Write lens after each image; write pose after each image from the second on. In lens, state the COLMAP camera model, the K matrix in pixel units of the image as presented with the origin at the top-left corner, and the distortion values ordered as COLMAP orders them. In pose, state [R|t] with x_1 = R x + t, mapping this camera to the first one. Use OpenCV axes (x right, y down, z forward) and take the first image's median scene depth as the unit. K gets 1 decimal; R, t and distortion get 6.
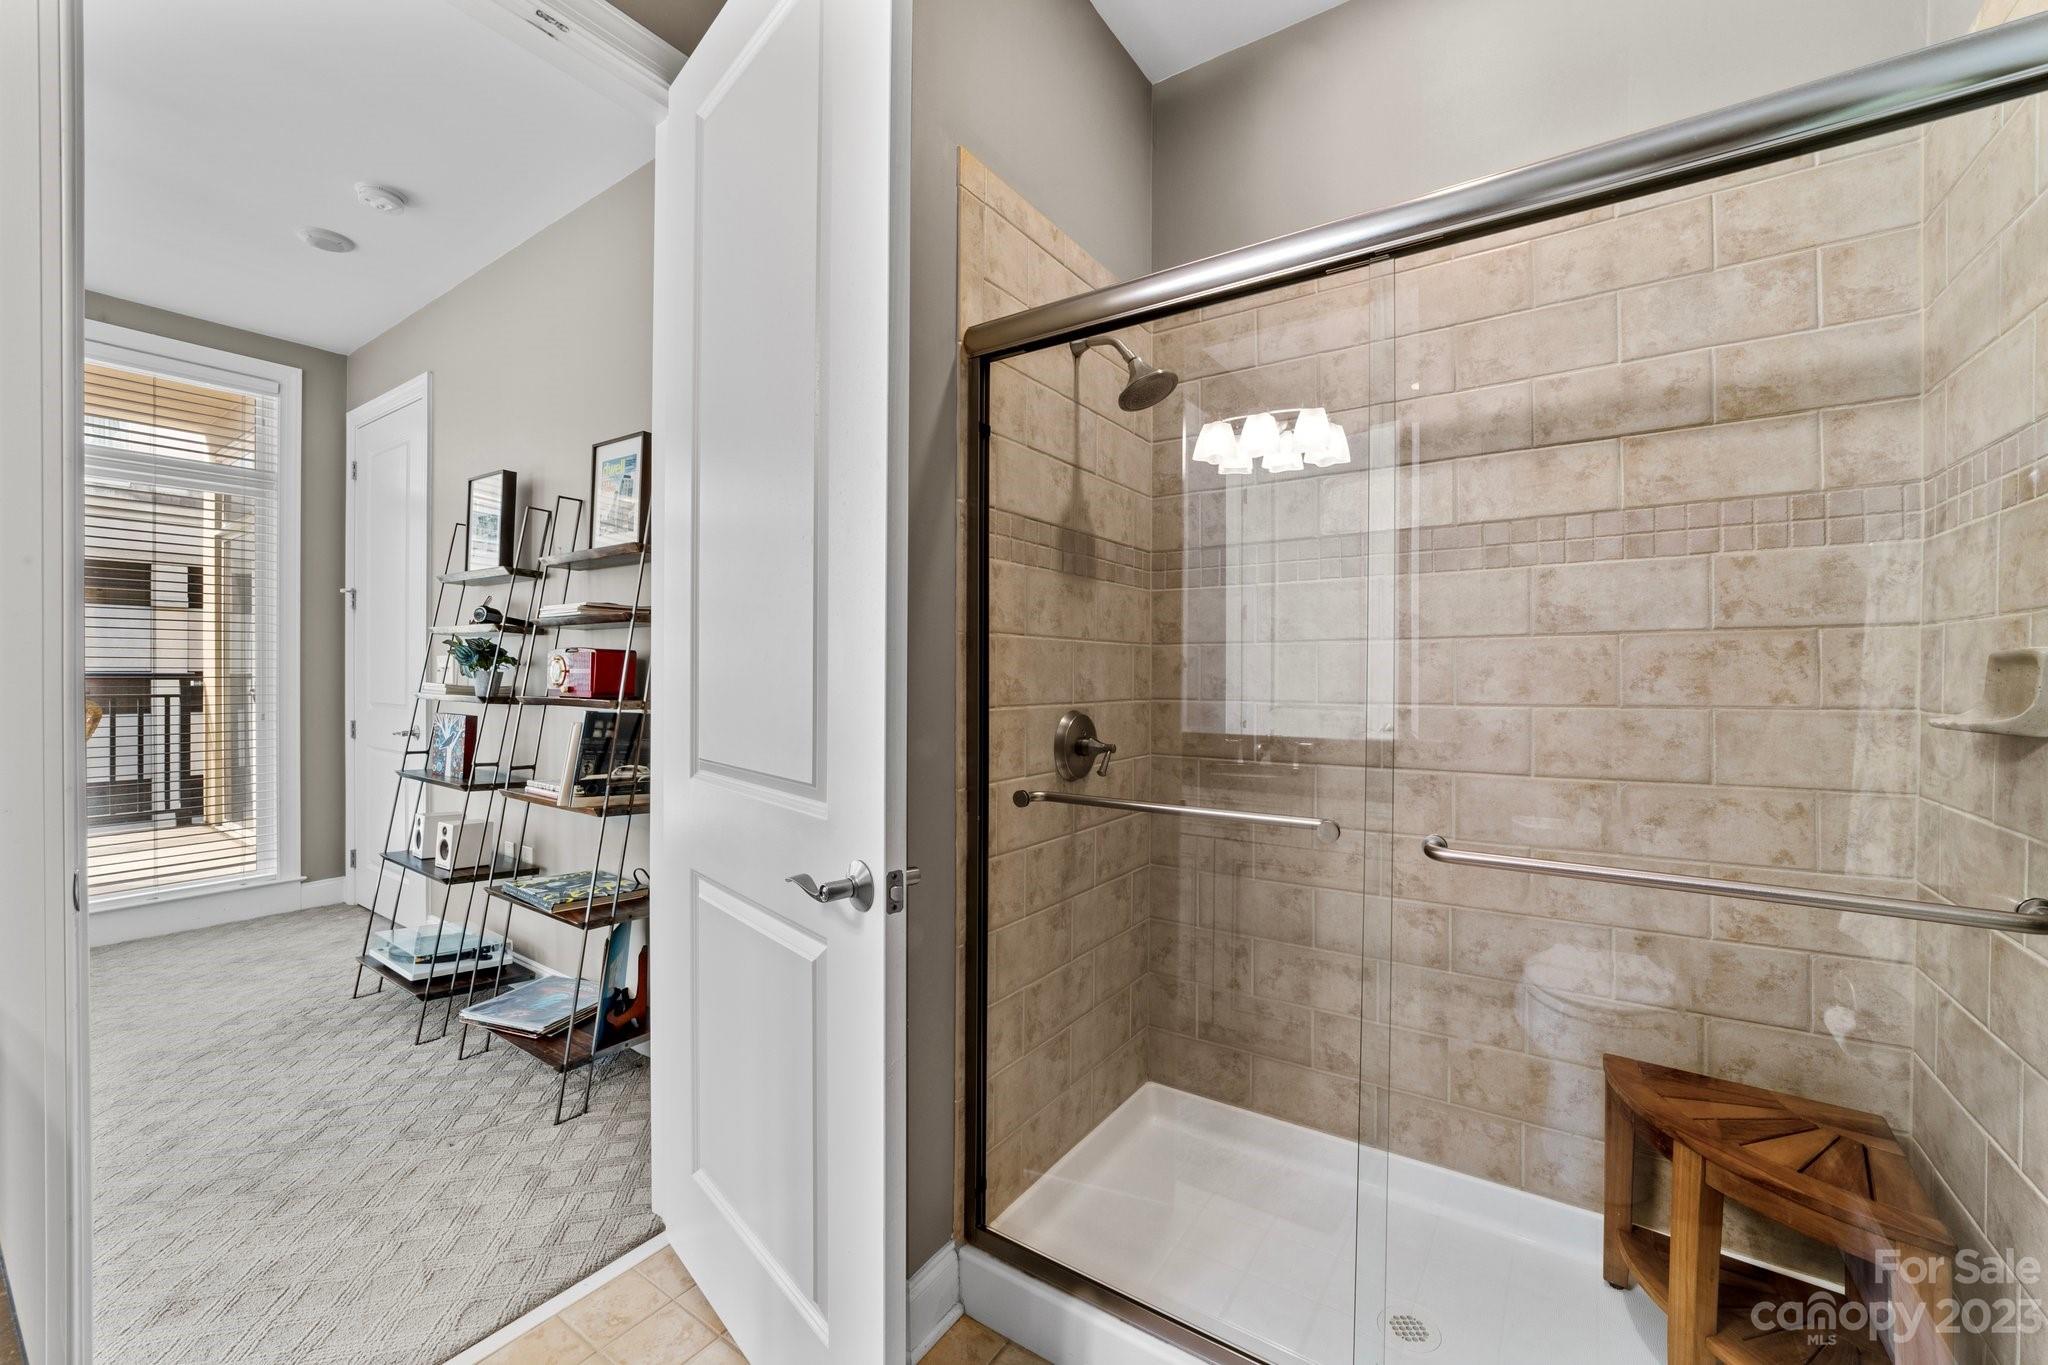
lens RADIAL K [[810.0, 0, 1024.8], [0, 810.0, 664.5], [0, 0, 1]] dist [-0.000965, -0.000220]
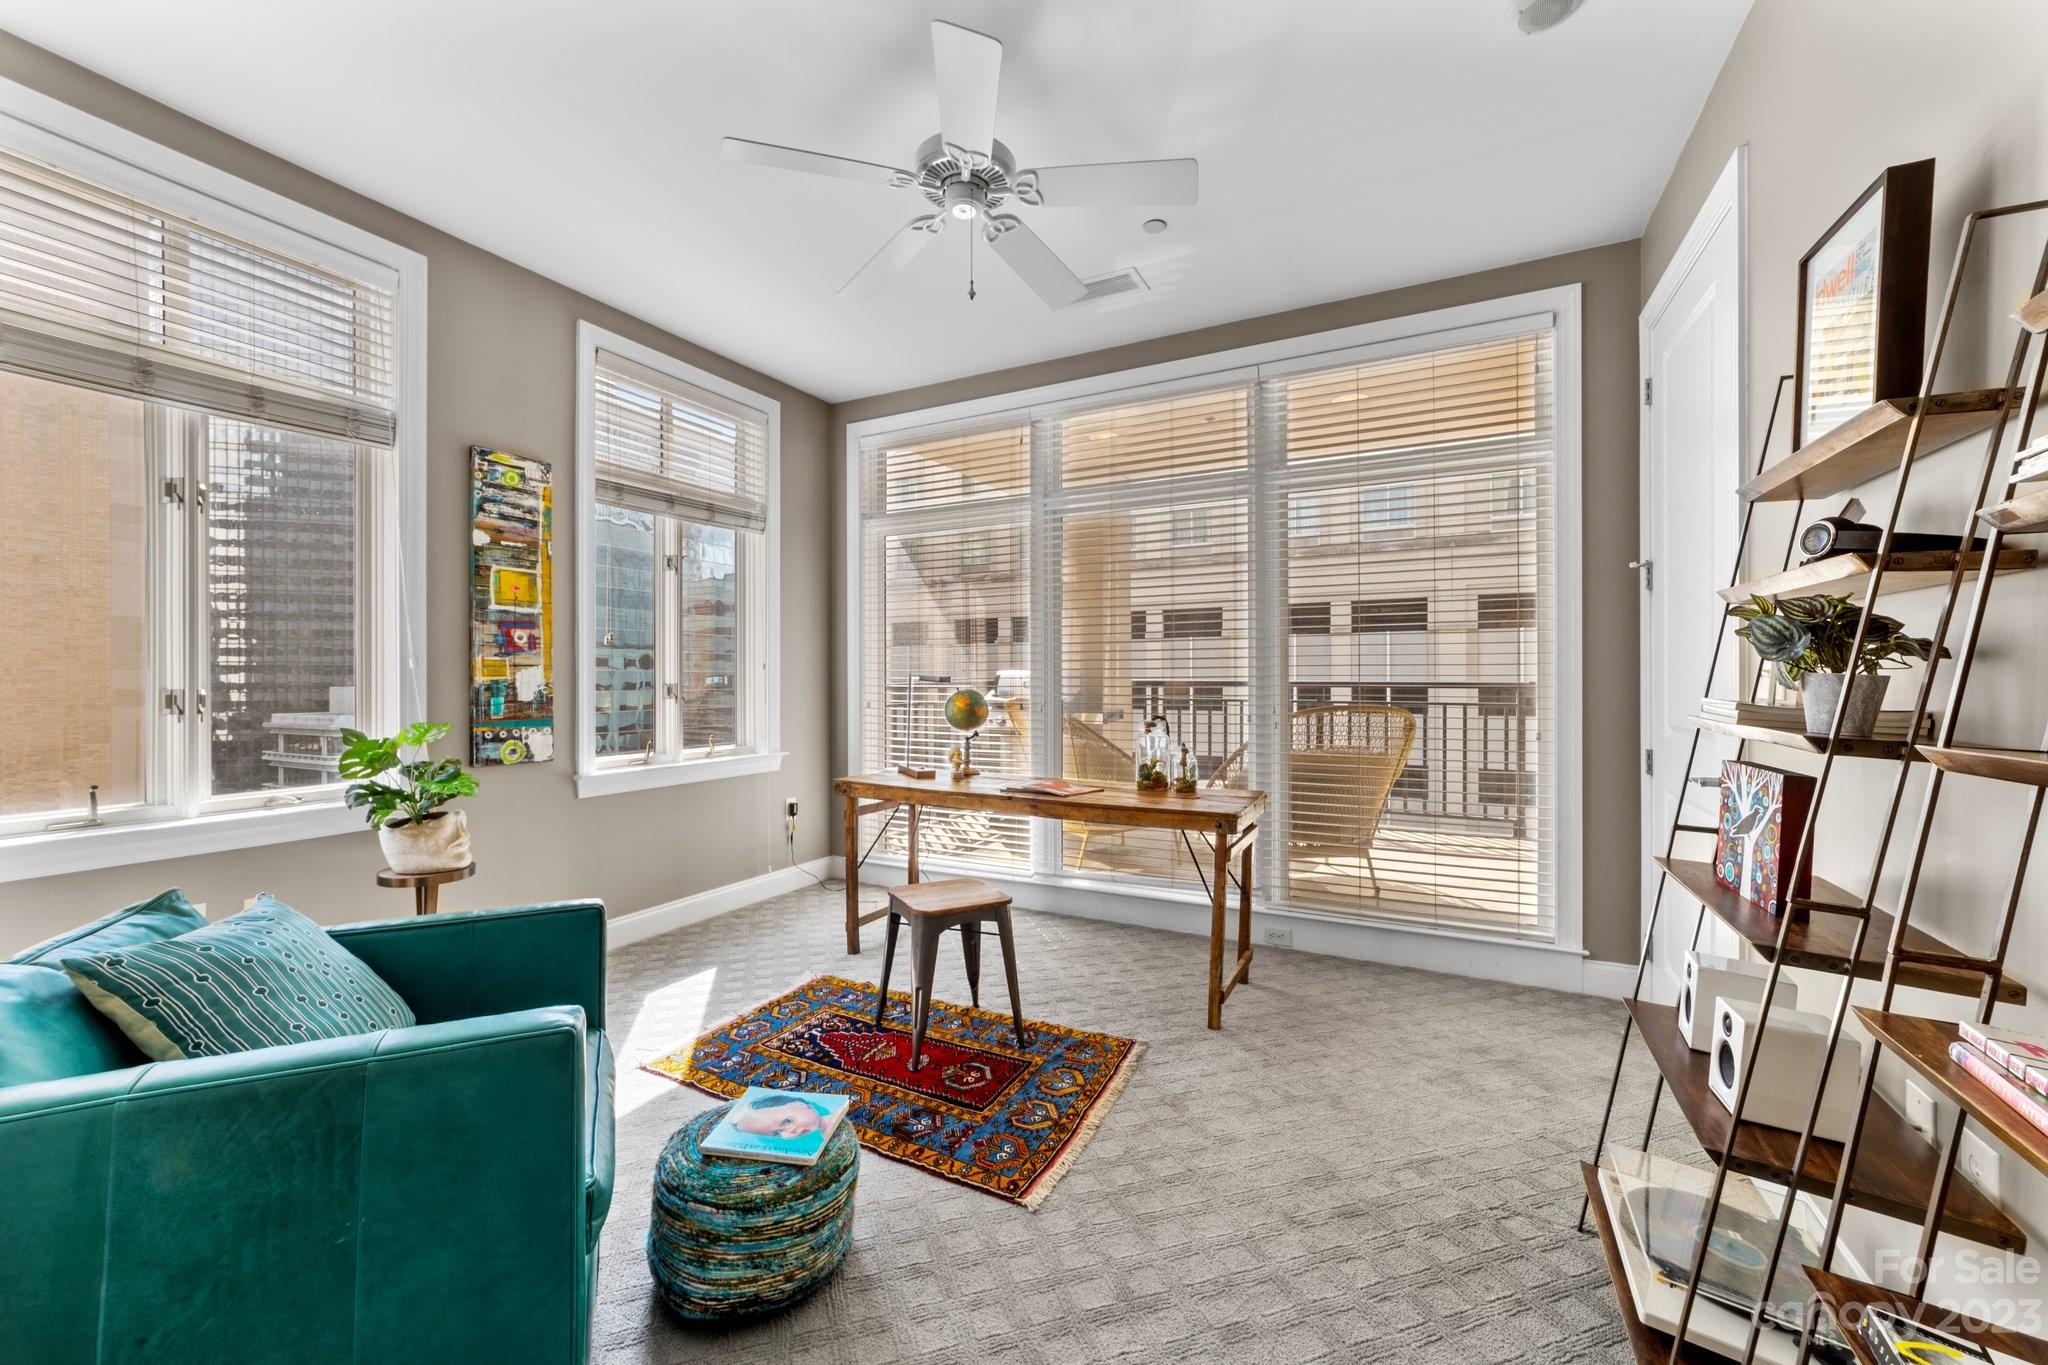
lens RADIAL K [[785.5, 0, 1024.0], [0, 785.5, 682.5], [0, 0, 1]] dist [-0.016904, 0.007520]
pose [[0.120869, 0.002629, -0.992665, -0.315572], [0.003028, 0.999991, 0.003017, 0.010147], [0.992664, -0.003370, 0.120860, 0.531226]]
